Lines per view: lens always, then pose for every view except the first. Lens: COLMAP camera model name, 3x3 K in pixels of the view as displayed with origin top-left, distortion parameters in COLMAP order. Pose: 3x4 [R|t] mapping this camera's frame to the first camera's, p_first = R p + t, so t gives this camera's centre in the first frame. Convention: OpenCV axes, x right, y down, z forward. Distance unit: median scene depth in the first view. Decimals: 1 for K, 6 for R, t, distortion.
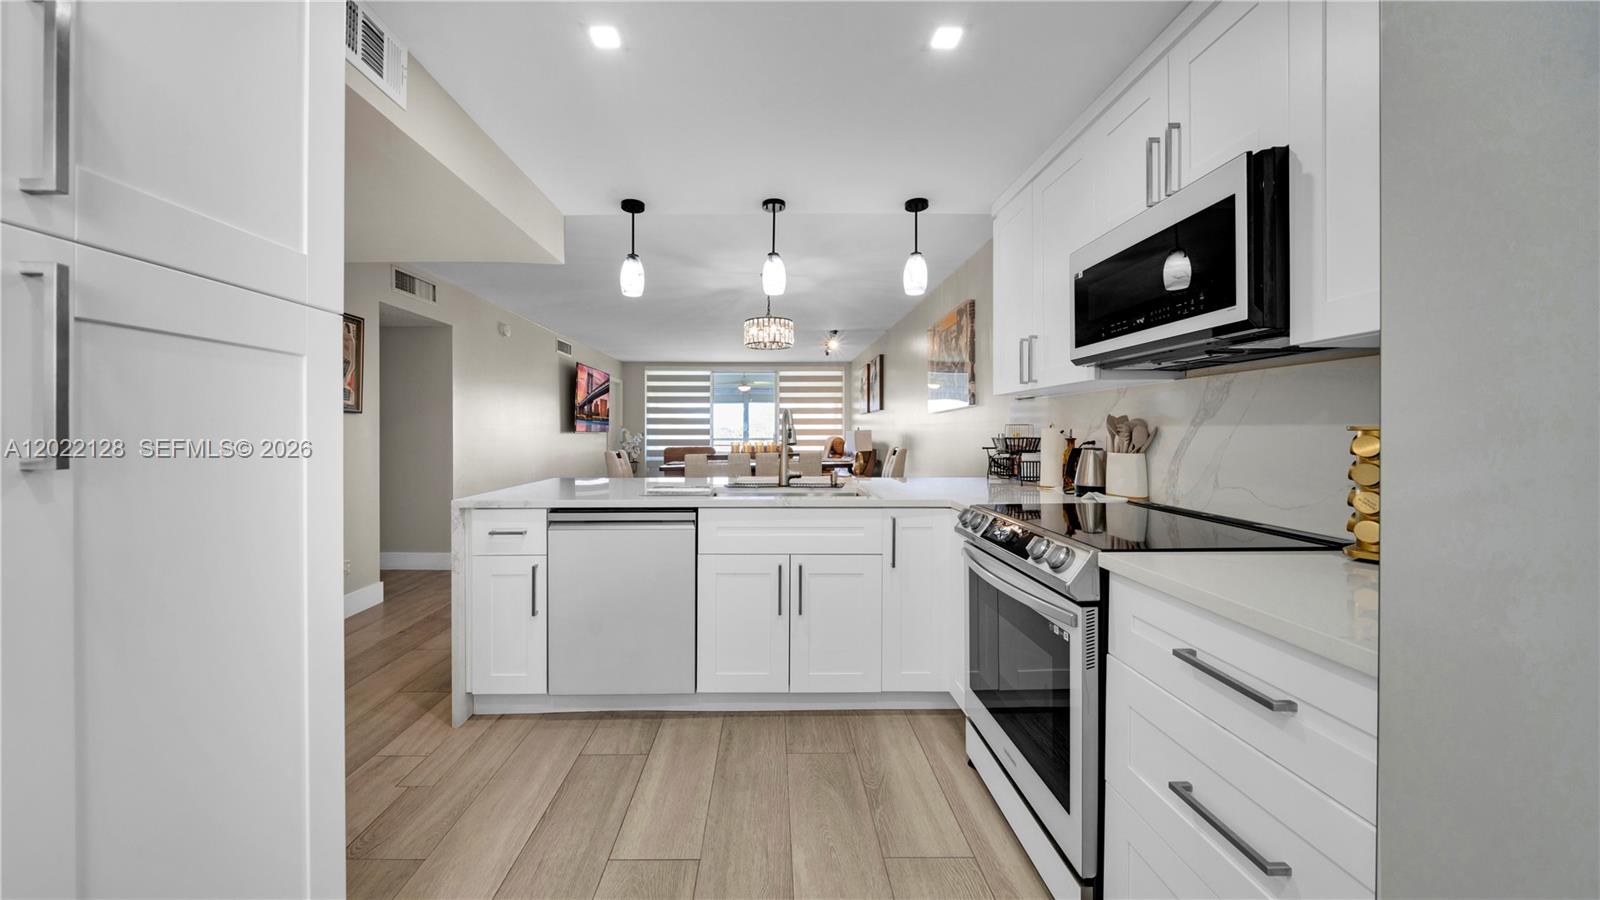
lens RADIAL K [[558.0, 0, 791.0], [0, 558.0, 447.1], [0, 0, 1]] dist [-0.011820, 0.000285]
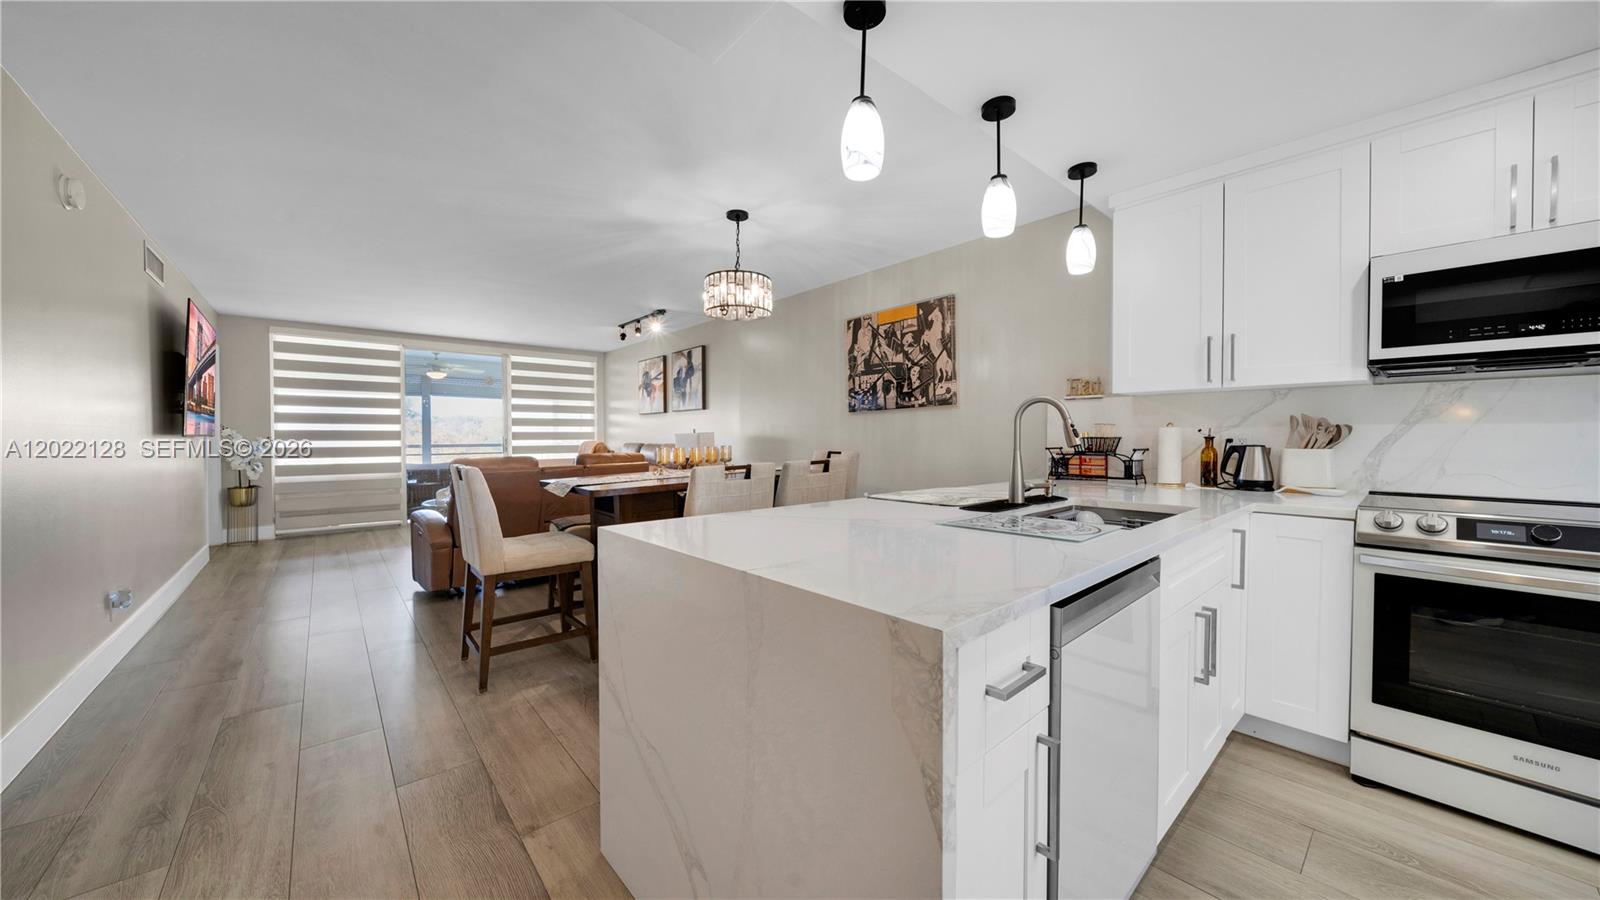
lens RADIAL K [[558.0, 0, 813.6], [0, 558.0, 444.5], [0, 0, 1]] dist [-0.011820, 0.000285]
pose [[0.768528, -0.007615, 0.639771, -0.197433], [0.018352, 0.999780, -0.010146, -0.001086], [-0.639553, 0.019538, 0.768498, 0.178847]]
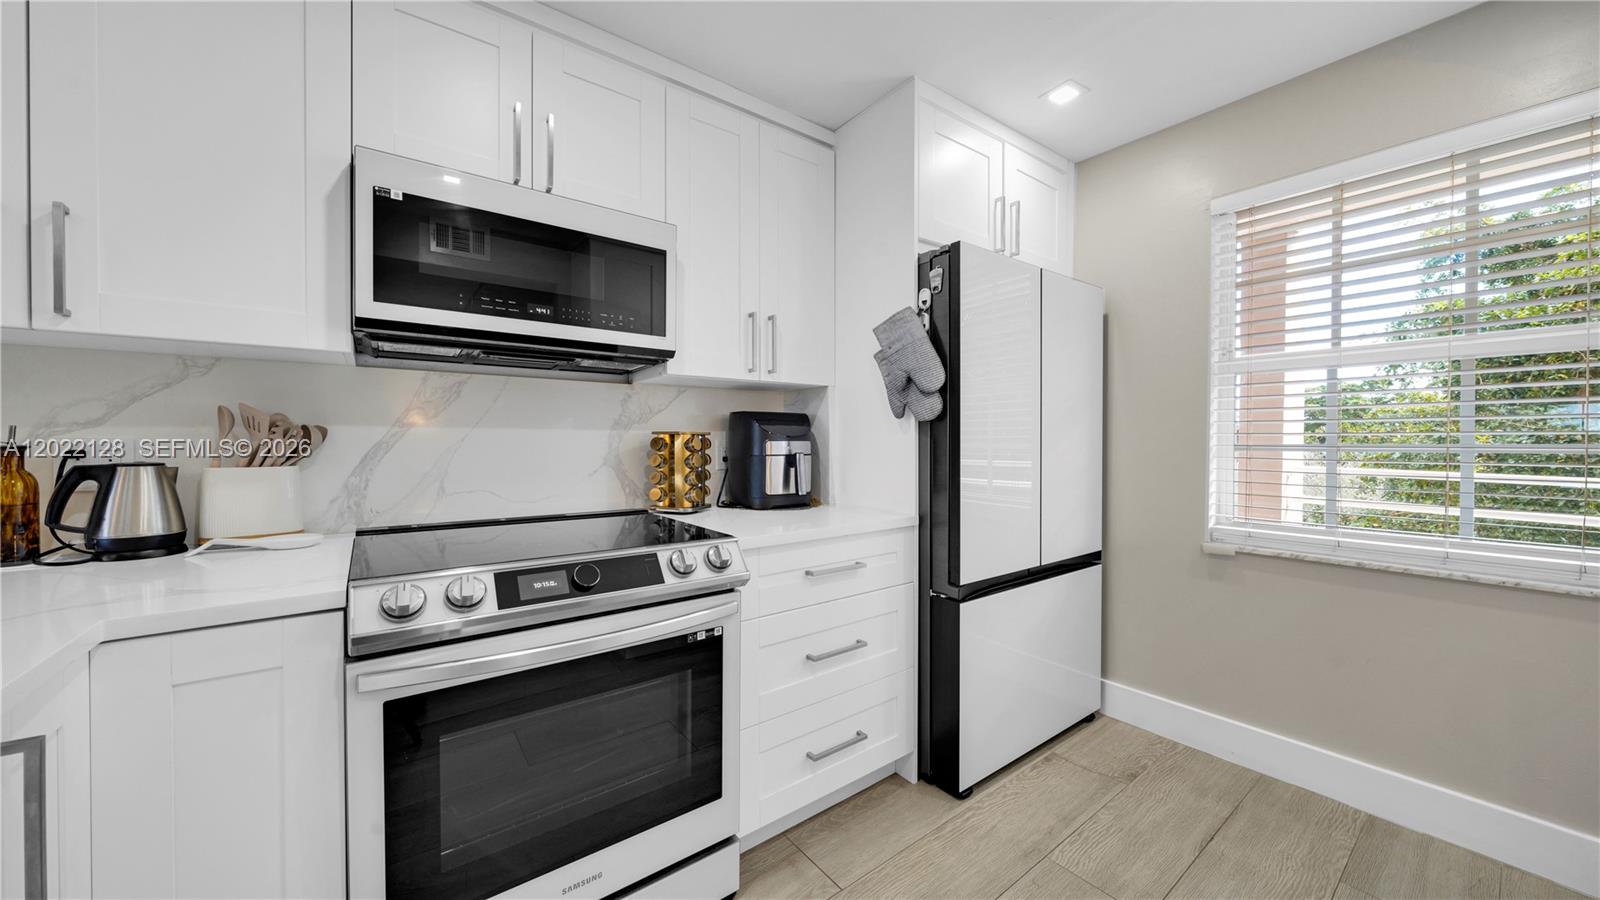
lens RADIAL K [[558.0, 0, 796.9], [0, 558.0, 450.4], [0, 0, 1]] dist [-0.011820, 0.000285]
pose [[-0.576606, -0.009269, 0.816970, -0.056500], [0.026006, 0.999221, 0.029692, -0.002342], [-0.816608, 0.038367, -0.575916, 0.196316]]
